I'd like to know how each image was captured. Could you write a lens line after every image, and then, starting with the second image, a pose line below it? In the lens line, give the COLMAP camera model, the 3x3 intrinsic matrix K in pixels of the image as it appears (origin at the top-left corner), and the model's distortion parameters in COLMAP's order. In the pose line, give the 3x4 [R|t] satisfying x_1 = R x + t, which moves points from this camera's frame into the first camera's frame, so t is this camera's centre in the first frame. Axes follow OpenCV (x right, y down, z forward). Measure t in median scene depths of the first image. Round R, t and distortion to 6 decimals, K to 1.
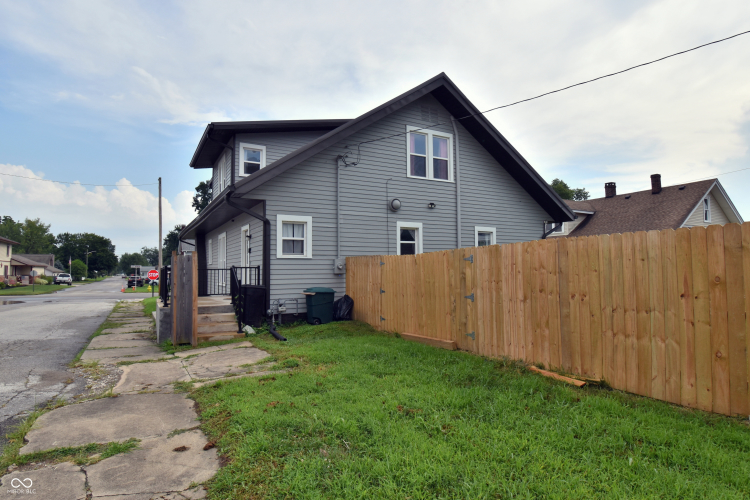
lens RADIAL K [[433.6, 0, 375.0], [0, 433.6, 250.0], [0, 0, 1]] dist [0.001926, 0.000391]
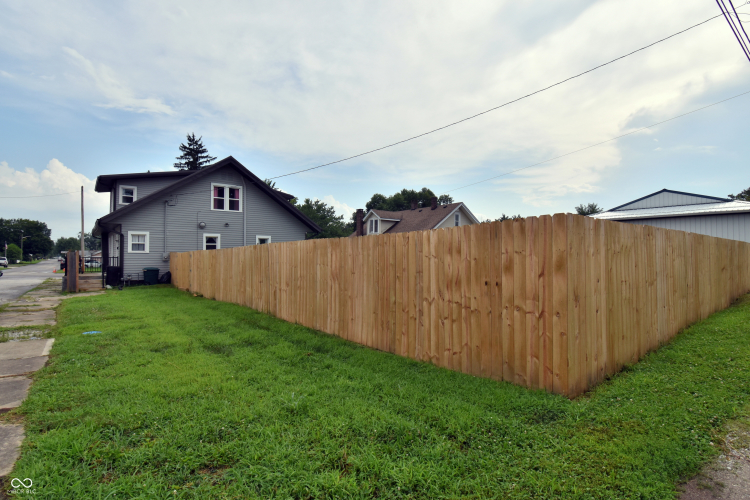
lens RADIAL K [[372.3, 0, 375.0], [0, 372.3, 250.0], [0, 0, 1]] dist [-0.000018, -0.018366]
pose [[0.983507, 0.008556, 0.180669, 0.485105], [-0.014481, 0.999399, 0.031501, -0.053757], [-0.180291, -0.033598, 0.983039, -0.739541]]
